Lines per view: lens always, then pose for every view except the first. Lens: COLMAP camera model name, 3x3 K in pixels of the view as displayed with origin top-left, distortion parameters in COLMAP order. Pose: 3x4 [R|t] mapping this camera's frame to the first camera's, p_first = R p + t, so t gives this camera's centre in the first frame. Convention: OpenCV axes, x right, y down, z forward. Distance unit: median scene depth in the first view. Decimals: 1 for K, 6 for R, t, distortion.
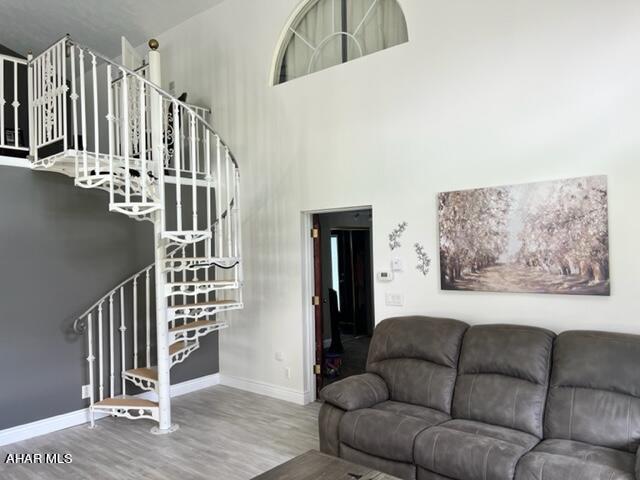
lens RADIAL K [[477.5, 0, 320.5], [0, 477.5, 242.9], [0, 0, 1]] dist [0.020326, -0.025119]
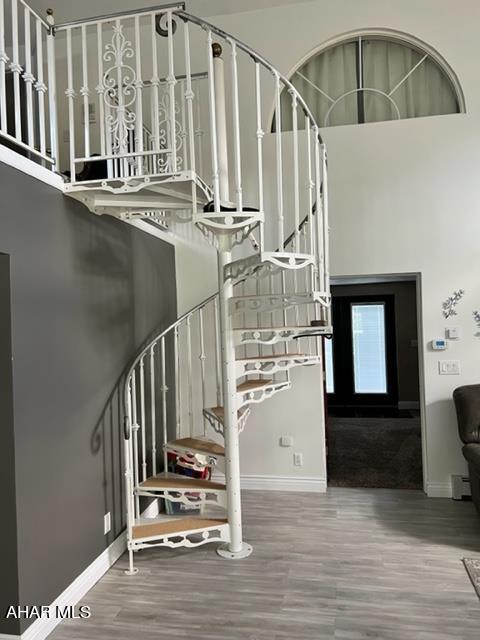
lens RADIAL K [[477.5, 0, 238.7], [0, 477.5, 314.4], [0, 0, 1]] dist [0.020326, -0.025119]
pose [[0.885660, 0.005125, 0.464306, -0.682928], [0.004912, 0.999780, -0.020406, 0.024631], [-0.464309, 0.020353, 0.885440, 0.309121]]
